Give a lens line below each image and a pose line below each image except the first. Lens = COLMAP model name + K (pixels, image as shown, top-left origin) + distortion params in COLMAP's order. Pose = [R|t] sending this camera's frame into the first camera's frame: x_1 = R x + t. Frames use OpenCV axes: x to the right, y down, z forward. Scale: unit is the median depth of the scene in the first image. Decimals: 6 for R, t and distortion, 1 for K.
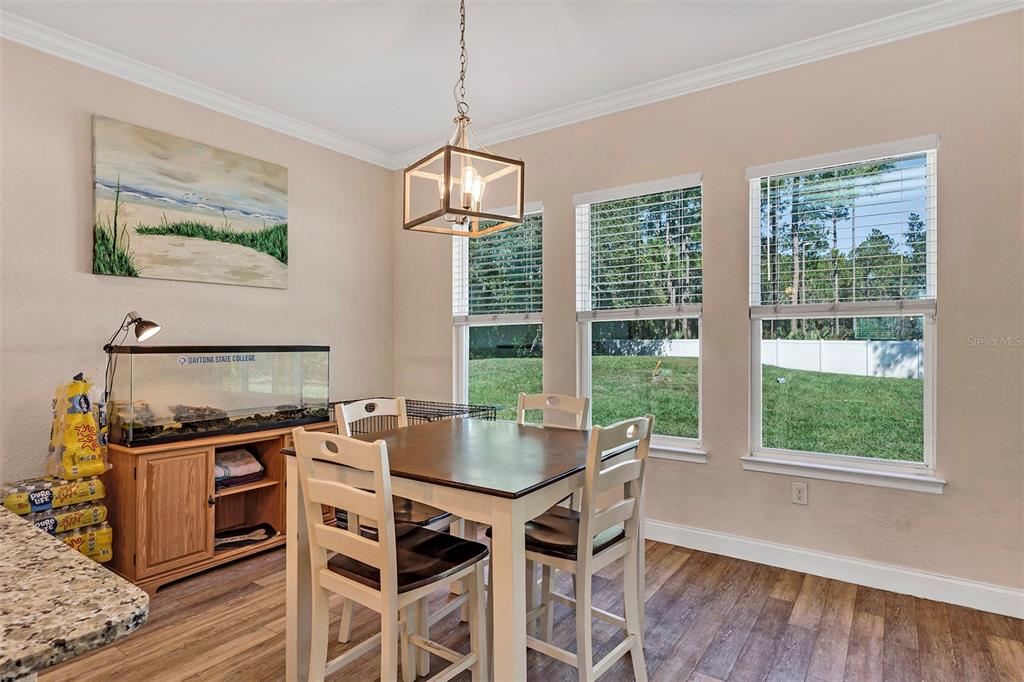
lens RADIAL K [[544.9, 0, 512.9], [0, 544.9, 342.3], [0, 0, 1]] dist [-0.002684, 0.000031]
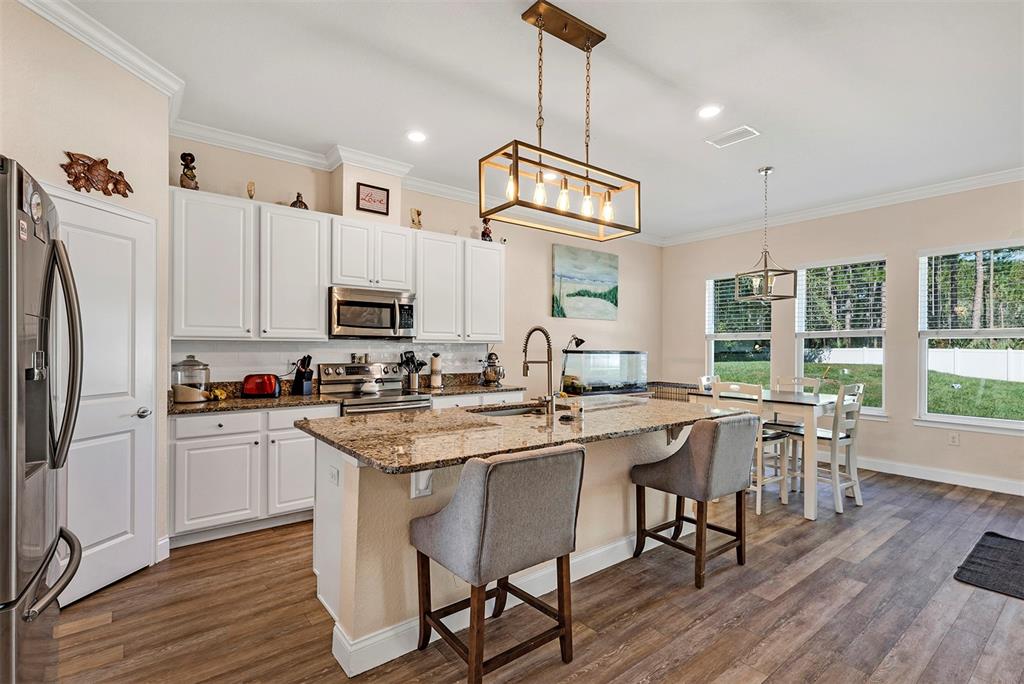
lens RADIAL K [[469.4, 0, 514.9], [0, 469.4, 347.4], [0, 0, 1]] dist [0.001834, 0.000641]
pose [[0.954284, 0.007213, -0.298815, -0.320238], [-0.008110, 0.999966, -0.001761, 0.000095], [0.298792, 0.004103, 0.954309, -0.752538]]
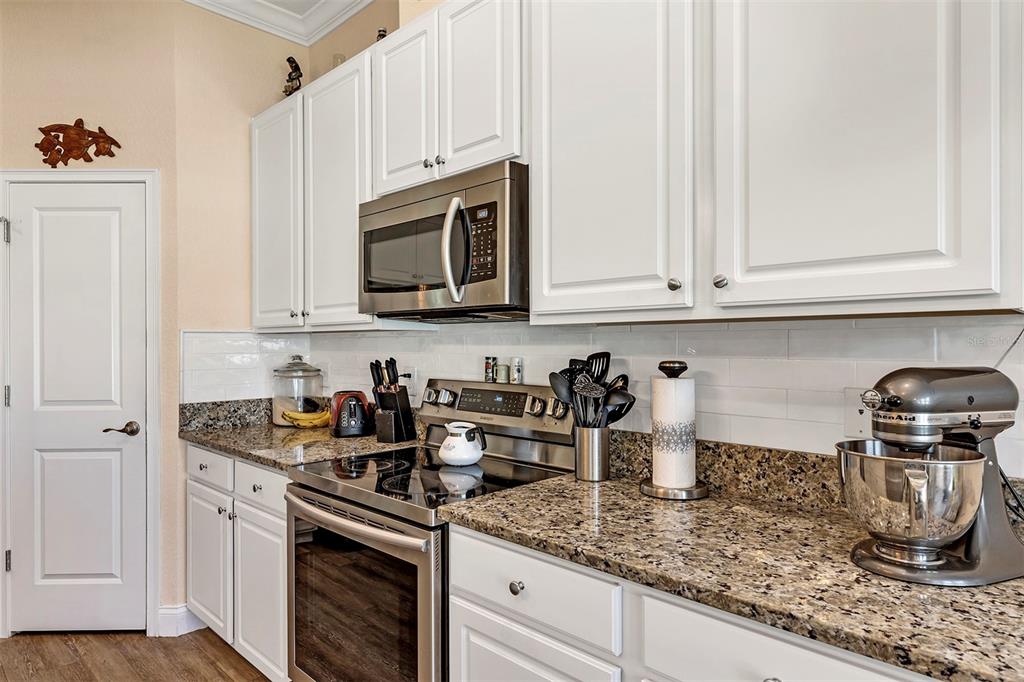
lens RADIAL K [[603.5, 0, 504.2], [0, 603.5, 339.1], [0, 0, 1]] dist [0.000927, 0.000110]
pose [[-0.163232, -0.003572, -0.986581, -0.464418], [0.001765, 0.999991, -0.003913, 0.001434], [0.986586, -0.002380, -0.163224, 0.426884]]
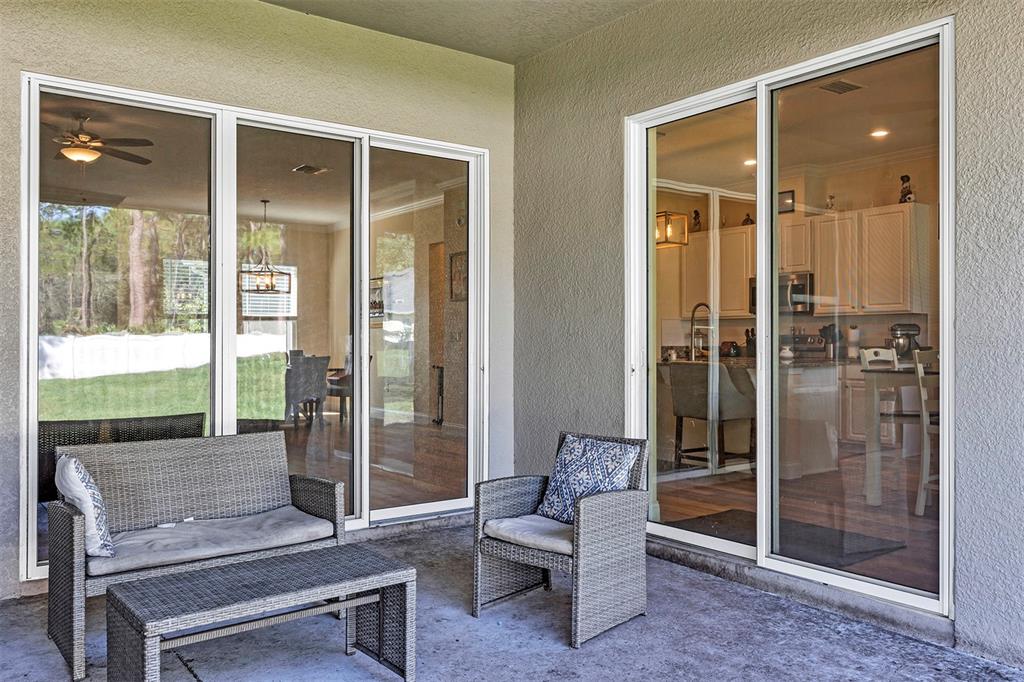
lens RADIAL K [[802.0, 0, 512.5], [0, 802.0, 339.0], [0, 0, 1]] dist [-0.008703, -0.001301]
pose [[-0.308500, 0.002800, -0.951220, 1.665433], [0.006365, 0.999979, 0.000880, 0.049773], [0.951203, -0.005783, -0.308512, 0.245190]]
